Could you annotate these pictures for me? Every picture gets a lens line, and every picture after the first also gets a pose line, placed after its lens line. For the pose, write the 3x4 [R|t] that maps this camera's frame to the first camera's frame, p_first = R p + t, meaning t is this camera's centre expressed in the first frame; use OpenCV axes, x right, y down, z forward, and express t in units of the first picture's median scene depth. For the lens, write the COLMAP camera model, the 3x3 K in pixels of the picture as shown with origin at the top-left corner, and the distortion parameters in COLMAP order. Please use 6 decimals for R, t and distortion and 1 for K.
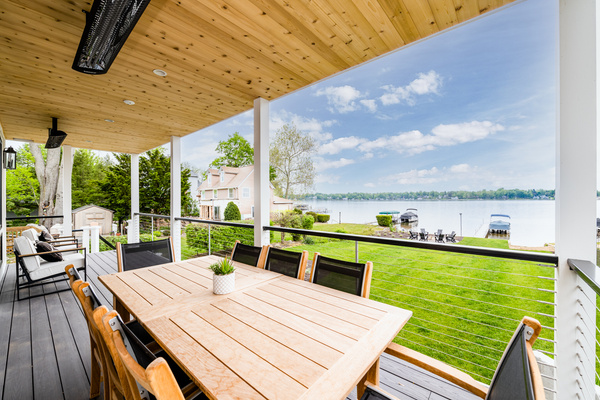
lens RADIAL K [[240.0, 0, 300.0], [0, 240.0, 200.0], [0, 0, 1]] dist [-0.000886, -0.000212]
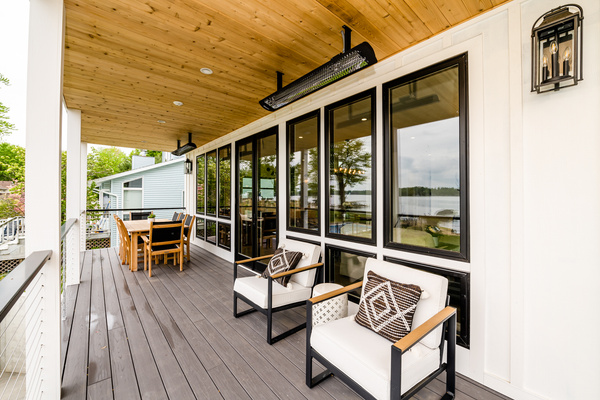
lens RADIAL K [[240.0, 0, 300.0], [0, 240.0, 200.0], [0, 0, 1]] dist [-0.000886, -0.000212]
pose [[-0.988686, 0.001754, 0.149992, -1.285483], [0.001890, 0.999998, 0.000763, 0.016254], [-0.149991, 0.001038, -0.988687, 1.805088]]
